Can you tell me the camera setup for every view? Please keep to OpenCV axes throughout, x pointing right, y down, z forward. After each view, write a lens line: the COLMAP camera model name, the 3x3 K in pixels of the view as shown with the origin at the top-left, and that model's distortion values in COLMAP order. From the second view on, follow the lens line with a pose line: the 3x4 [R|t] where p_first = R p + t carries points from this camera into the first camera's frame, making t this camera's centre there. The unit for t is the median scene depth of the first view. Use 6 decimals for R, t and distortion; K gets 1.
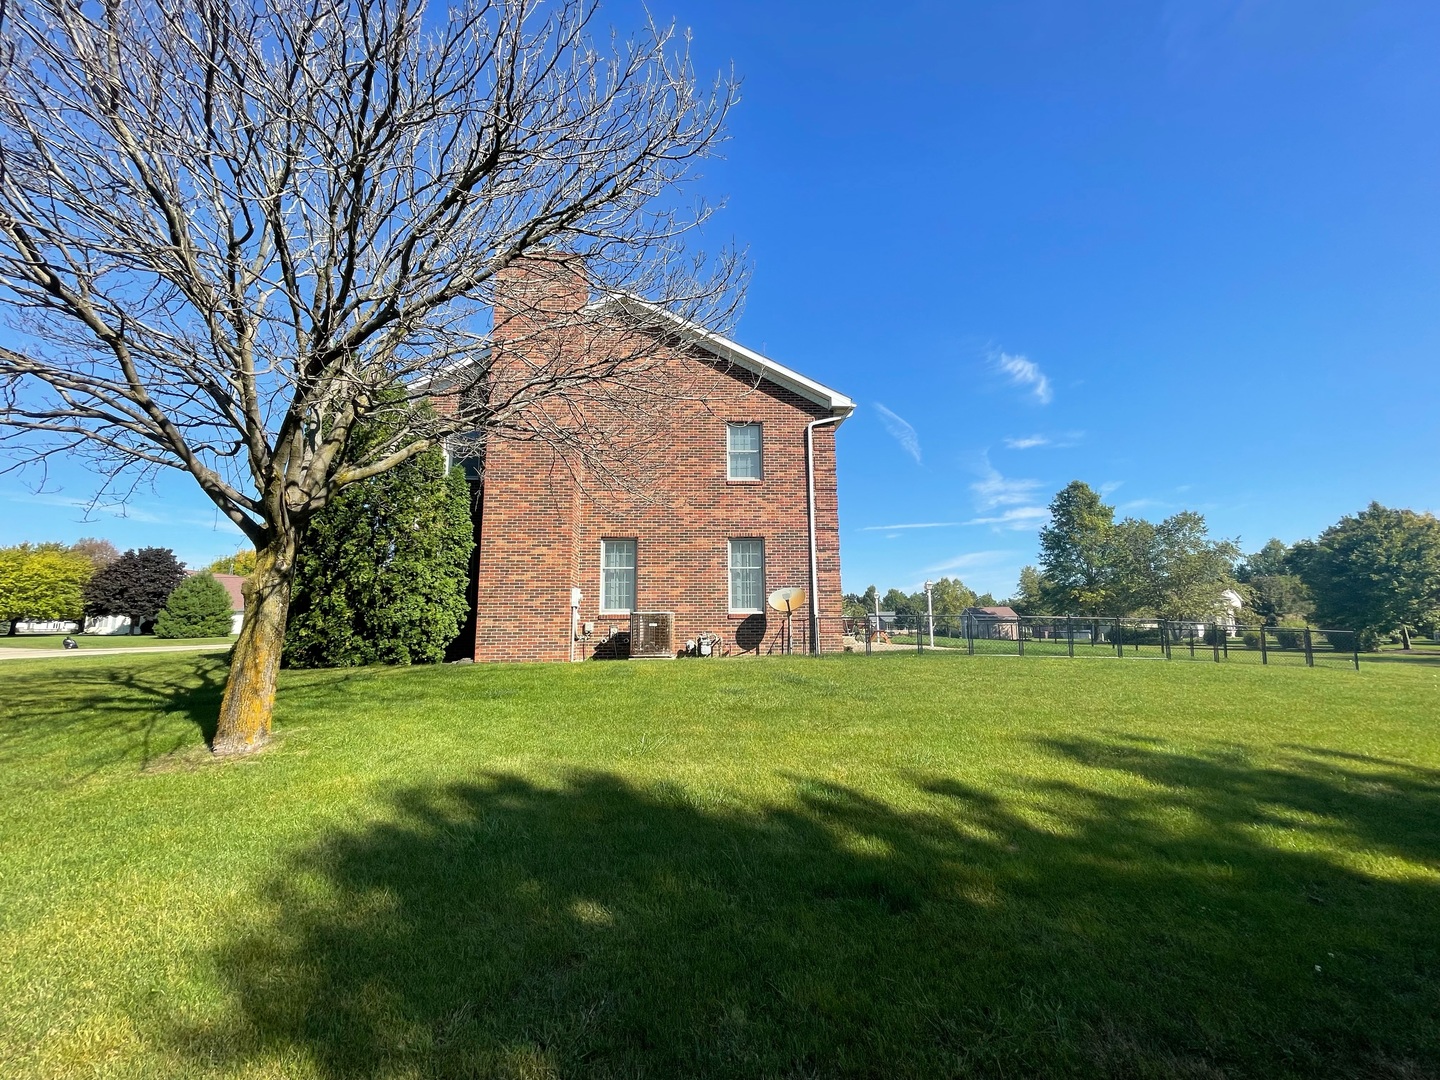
lens RADIAL K [[583.7, 0, 716.4], [0, 583.7, 539.4], [0, 0, 1]] dist [-0.003646, 0.000393]
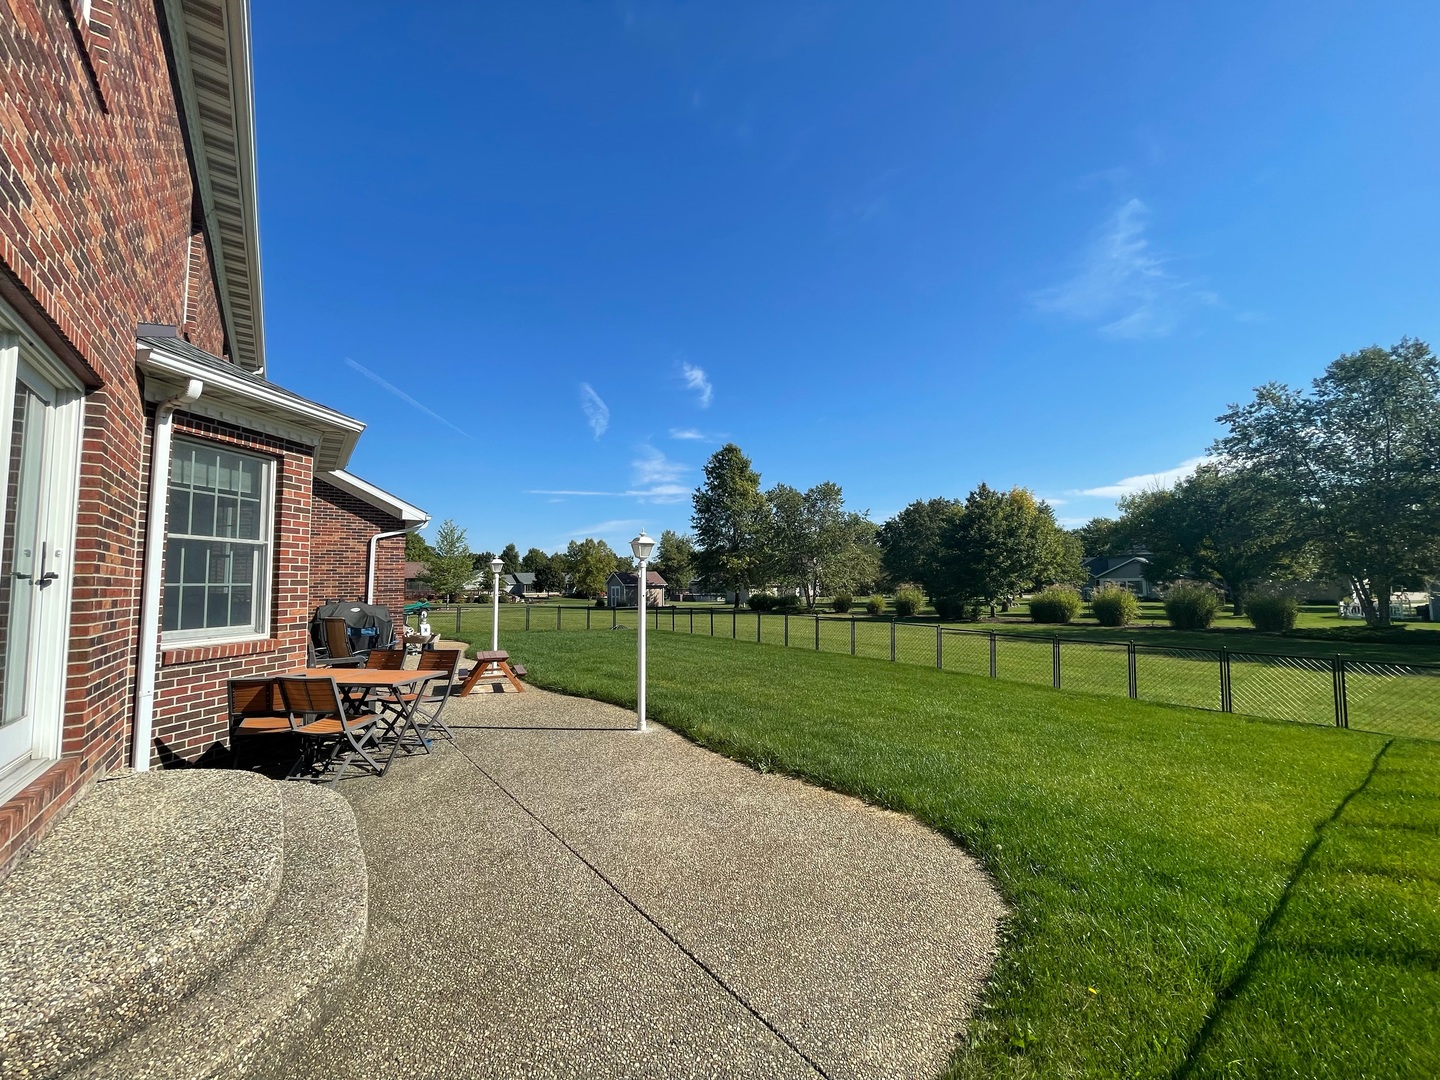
lens RADIAL K [[583.7, 0, 716.4], [0, 583.7, 539.4], [0, 0, 1]] dist [-0.003646, 0.000393]
pose [[0.826937, 0.039126, 0.560932, 0.073601], [-0.077969, 0.995918, 0.045477, 0.019645], [-0.556863, -0.081342, 0.826612, 0.246906]]
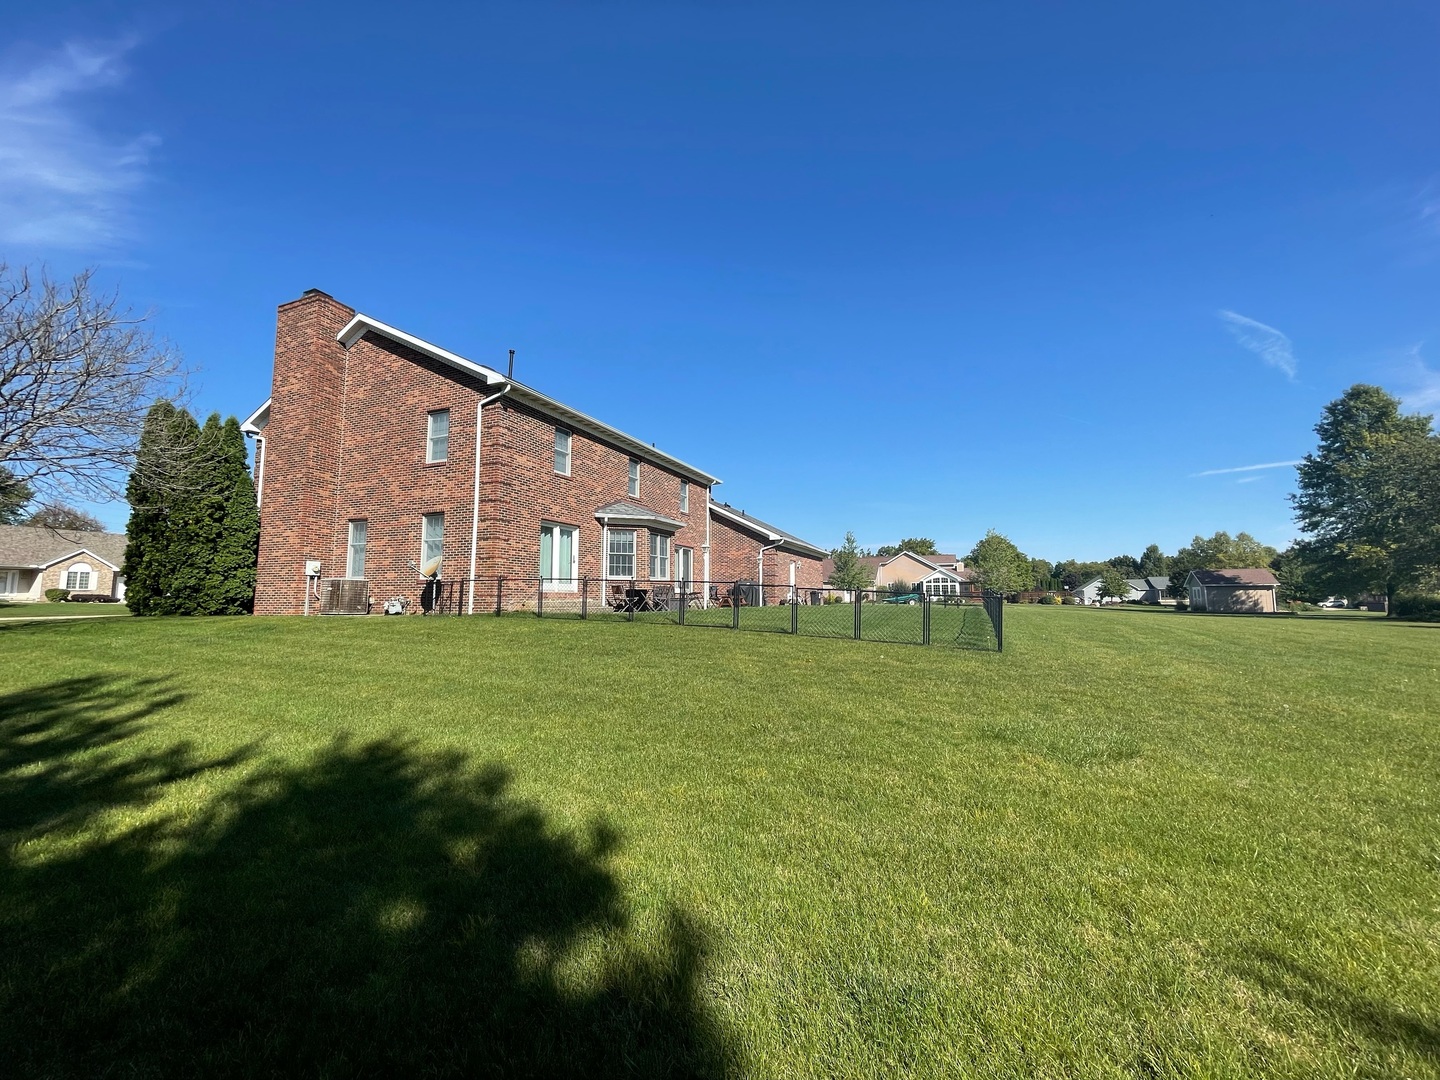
lens RADIAL K [[582.8, 0, 719.2], [0, 582.8, 543.9], [0, 0, 1]] dist [-0.000951, 0.000178]
pose [[0.902731, -0.035609, -0.428730, 0.280227], [0.061585, 0.997001, 0.046865, 0.010252], [0.425776, -0.068710, 0.902216, 0.055643]]
